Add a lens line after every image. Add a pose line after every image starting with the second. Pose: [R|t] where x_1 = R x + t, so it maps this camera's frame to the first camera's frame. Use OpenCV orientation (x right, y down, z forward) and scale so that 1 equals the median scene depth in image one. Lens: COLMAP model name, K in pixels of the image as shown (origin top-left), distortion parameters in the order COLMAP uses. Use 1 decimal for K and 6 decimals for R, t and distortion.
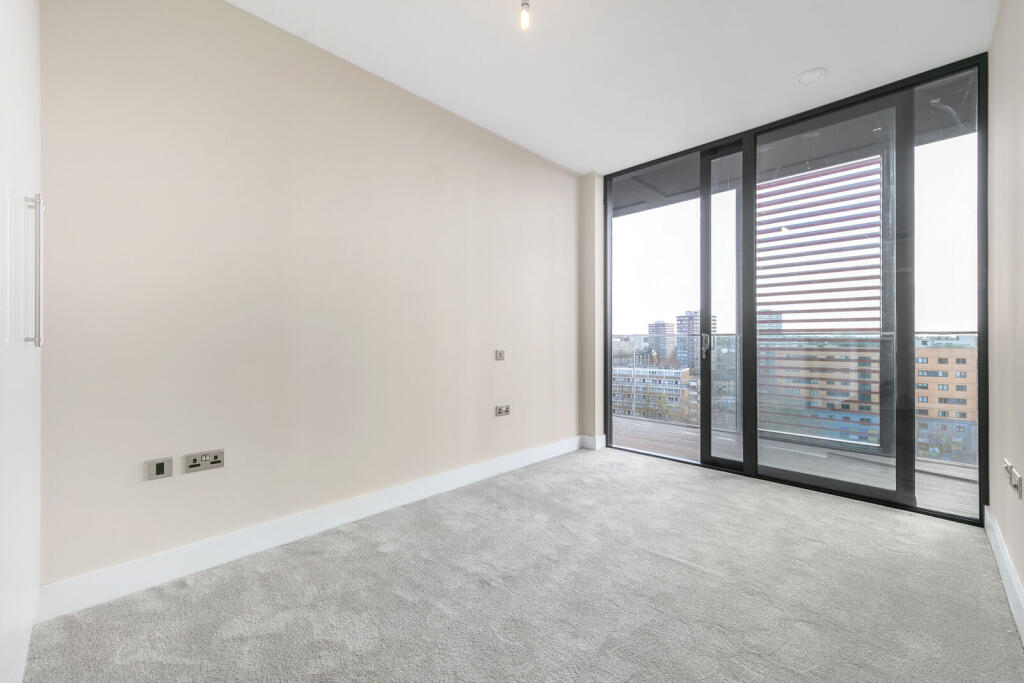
lens RADIAL K [[429.7, 0, 512.0], [0, 429.7, 341.5], [0, 0, 1]] dist [0.002555, 0.000161]
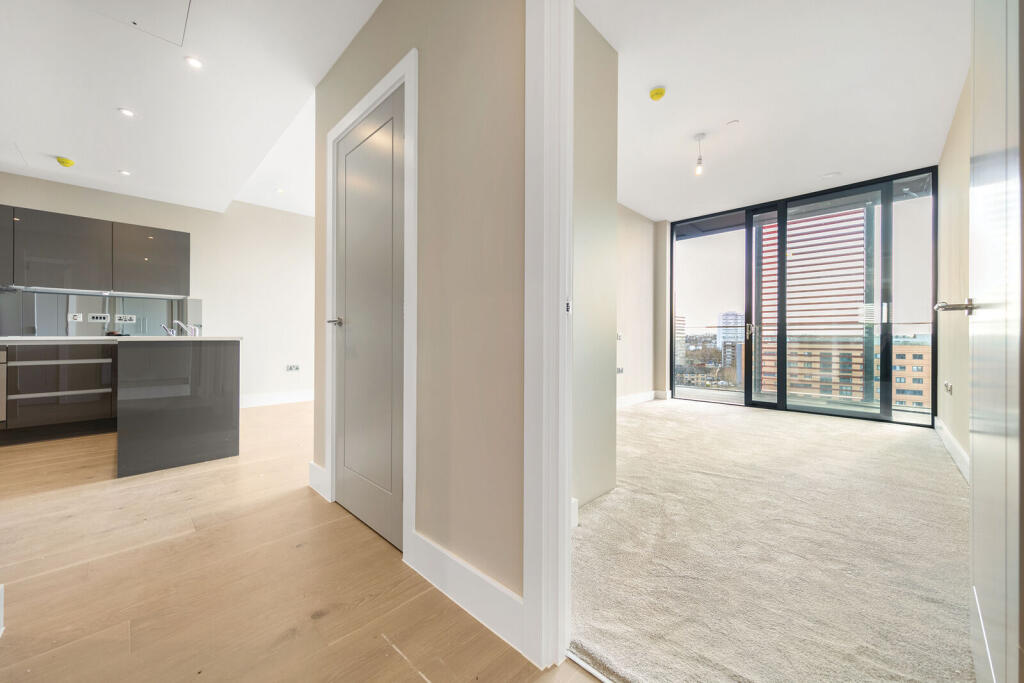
lens RADIAL K [[363.0, 0, 485.0], [0, 363.0, 338.6], [0, 0, 1]] dist [0.000699, 0.000083]
pose [[0.997795, 0.004104, -0.066239, -0.451720], [-0.004008, 0.999991, 0.001583, 0.040212], [0.066245, -0.001314, 0.997803, -0.424781]]
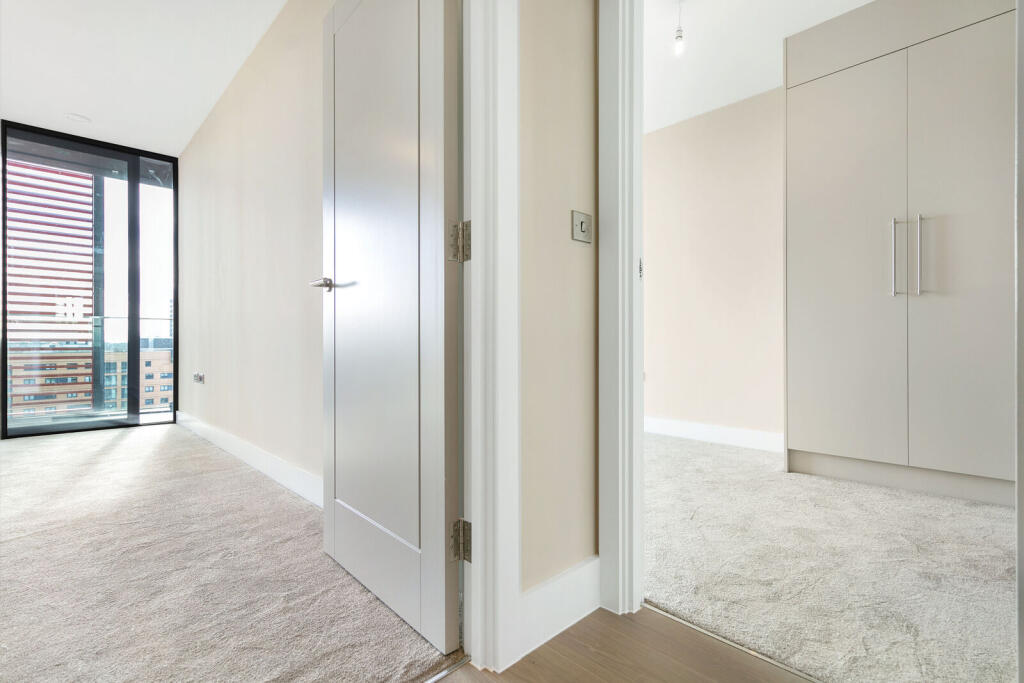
lens RADIAL K [[488.7, 0, 513.9], [0, 488.7, 346.3], [0, 0, 1]] dist [0.000889, 0.000152]
pose [[0.048460, -0.000059, 0.998825, -0.571113], [0.000108, 1.000000, 0.000054, 0.074741], [-0.998825, 0.000105, 0.048460, -0.327744]]
